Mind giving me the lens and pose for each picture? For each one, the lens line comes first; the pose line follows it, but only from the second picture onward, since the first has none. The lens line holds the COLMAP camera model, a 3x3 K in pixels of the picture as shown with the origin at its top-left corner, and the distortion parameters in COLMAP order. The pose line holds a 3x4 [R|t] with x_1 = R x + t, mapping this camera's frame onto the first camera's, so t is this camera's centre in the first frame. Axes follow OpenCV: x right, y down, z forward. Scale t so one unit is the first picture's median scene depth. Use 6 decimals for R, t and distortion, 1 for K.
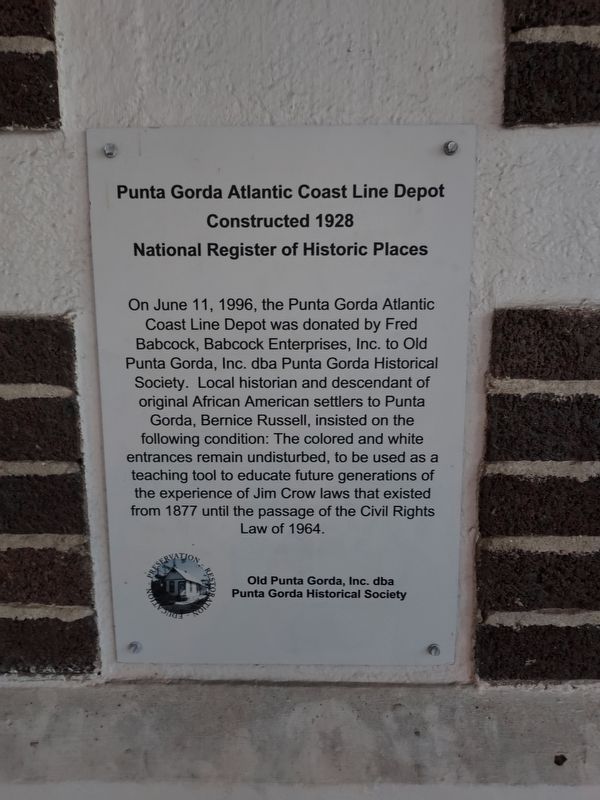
lens RADIAL K [[531.4, 0, 296.6], [0, 531.4, 400.1], [0, 0, 1]] dist [-0.008213, -0.008862]
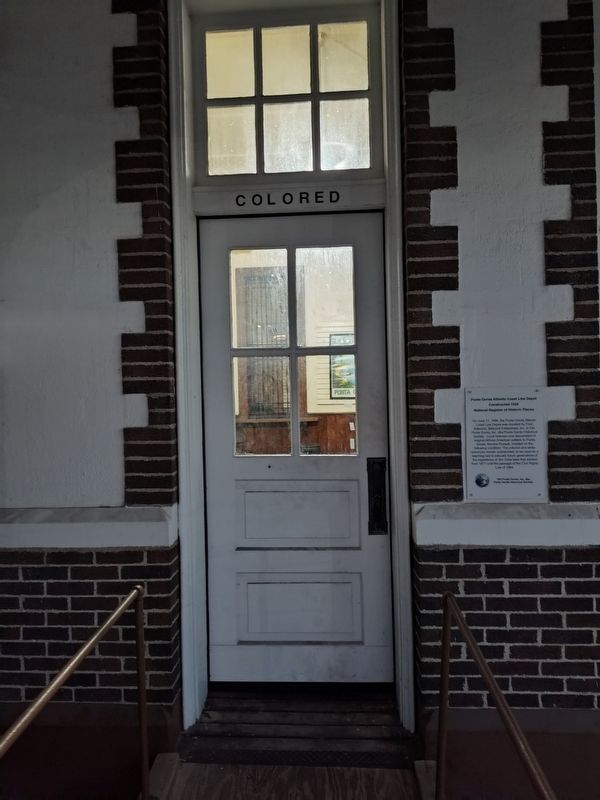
lens RADIAL K [[531.4, 0, 295.5], [0, 531.4, 401.5], [0, 0, 1]] dist [-0.008213, -0.008862]
pose [[0.995751, -0.016821, -0.090534, -1.464150], [0.003900, 0.989995, -0.141049, 0.325981], [0.092001, 0.140096, 0.985854, -3.958344]]
